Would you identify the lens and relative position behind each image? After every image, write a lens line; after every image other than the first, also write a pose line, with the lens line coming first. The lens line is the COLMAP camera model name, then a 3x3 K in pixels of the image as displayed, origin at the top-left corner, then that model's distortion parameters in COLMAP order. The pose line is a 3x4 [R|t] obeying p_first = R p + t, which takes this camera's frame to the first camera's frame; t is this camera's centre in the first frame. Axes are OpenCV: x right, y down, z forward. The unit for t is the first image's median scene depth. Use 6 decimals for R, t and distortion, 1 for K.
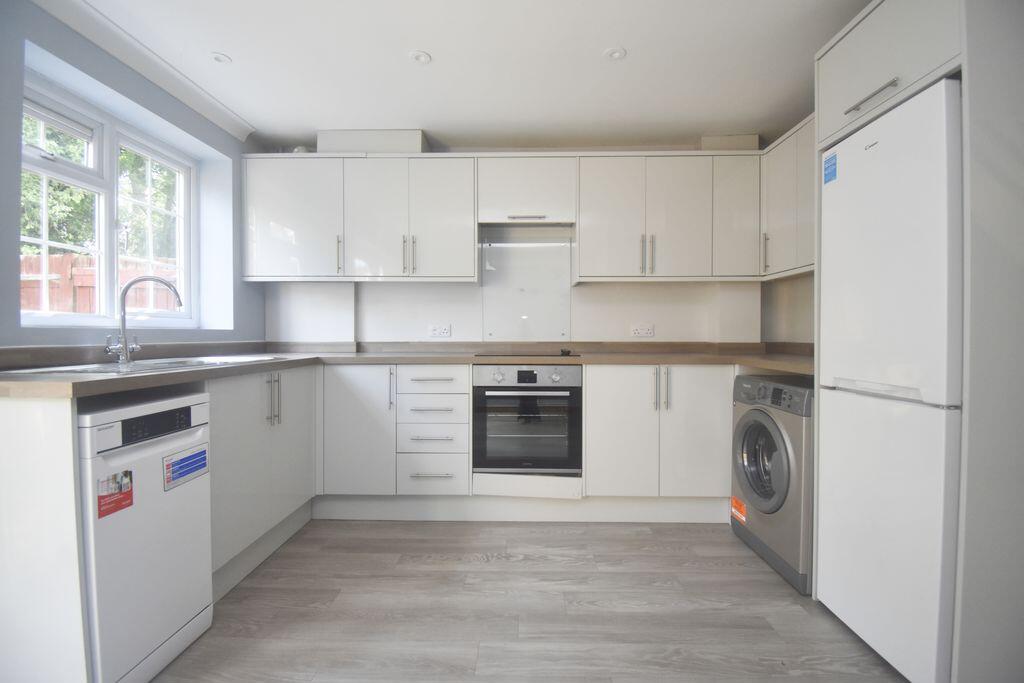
lens RADIAL K [[446.5, 0, 515.0], [0, 446.5, 340.2], [0, 0, 1]] dist [0.015660, -0.023034]
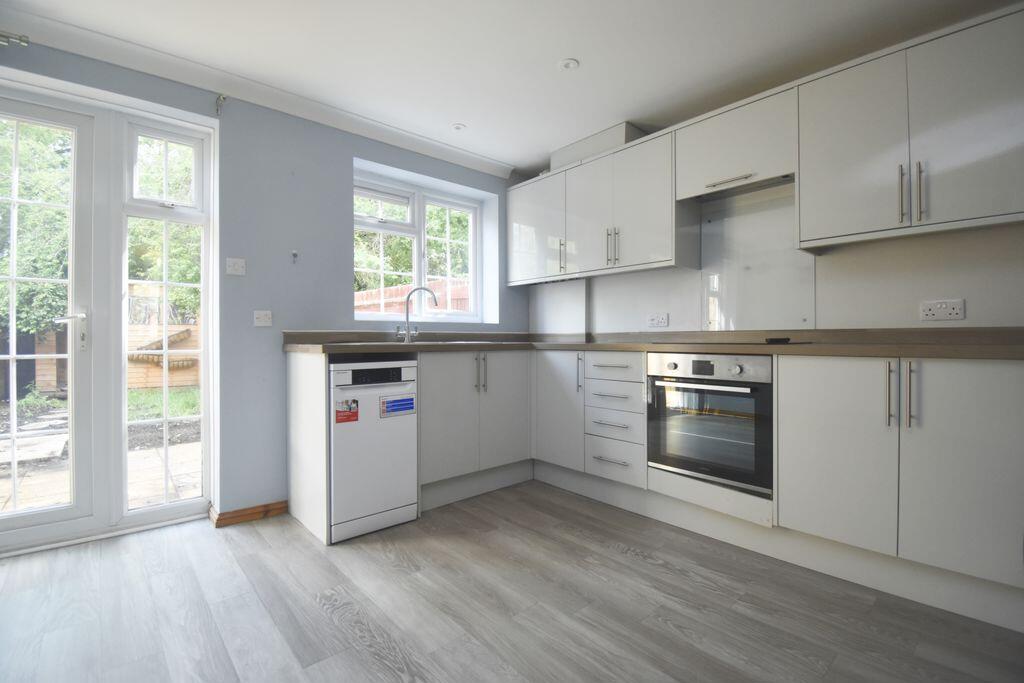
lens RADIAL K [[456.6, 0, 512.0], [0, 456.6, 341.5], [0, 0, 1]] dist [0.015657, -0.025478]
pose [[0.679422, 0.002248, -0.733744, 0.429651], [-0.006417, 0.999975, -0.002877, 0.036568], [0.733720, 0.006663, 0.679419, 0.127844]]
